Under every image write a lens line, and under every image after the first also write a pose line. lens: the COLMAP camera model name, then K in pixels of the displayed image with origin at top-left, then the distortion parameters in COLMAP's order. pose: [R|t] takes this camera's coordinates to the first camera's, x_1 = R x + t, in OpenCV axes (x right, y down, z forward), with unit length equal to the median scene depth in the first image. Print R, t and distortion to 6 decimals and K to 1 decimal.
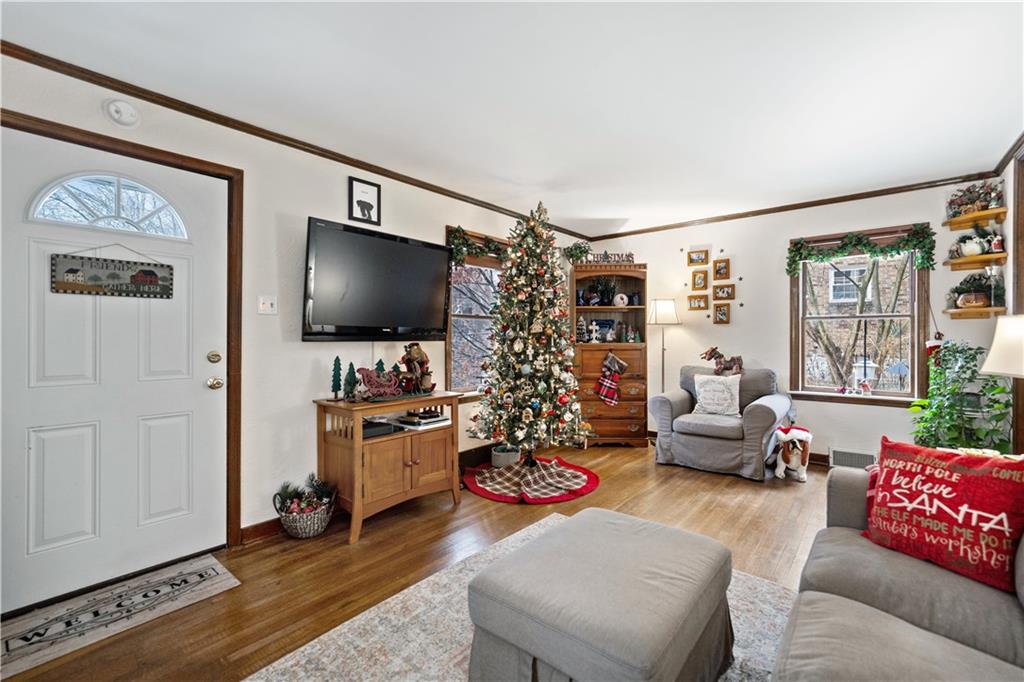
lens RADIAL K [[438.9, 0, 511.0], [0, 438.9, 339.2], [0, 0, 1]] dist [-0.003528, 0.000442]
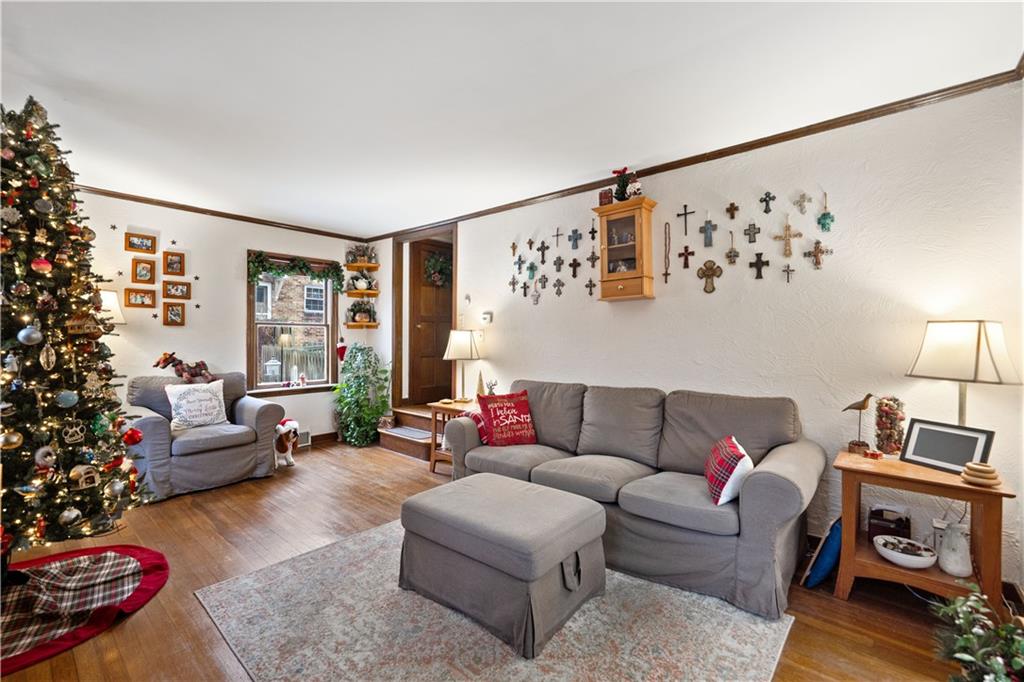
lens RADIAL K [[438.9, 0, 511.0], [0, 438.9, 339.2], [0, 0, 1]] dist [-0.003528, 0.000442]
pose [[0.014173, 0.002496, 0.999896, -0.488581], [0.004676, 0.999986, -0.002562, -0.003182], [-0.999889, 0.004712, 0.014161, 0.397673]]
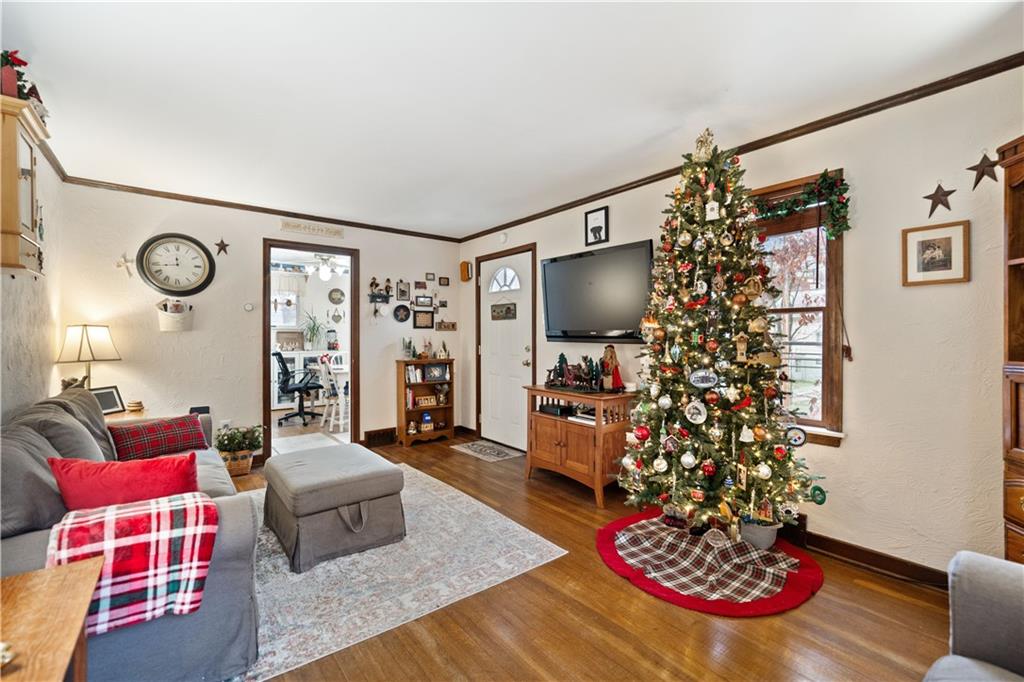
lens RADIAL K [[438.9, 0, 511.0], [0, 438.9, 339.2], [0, 0, 1]] dist [-0.003528, 0.000442]
pose [[-0.205951, 0.006053, -0.978544, 0.768689], [-0.009458, 0.999922, 0.008176, -0.010020], [0.978517, 0.010939, -0.205878, 0.875170]]
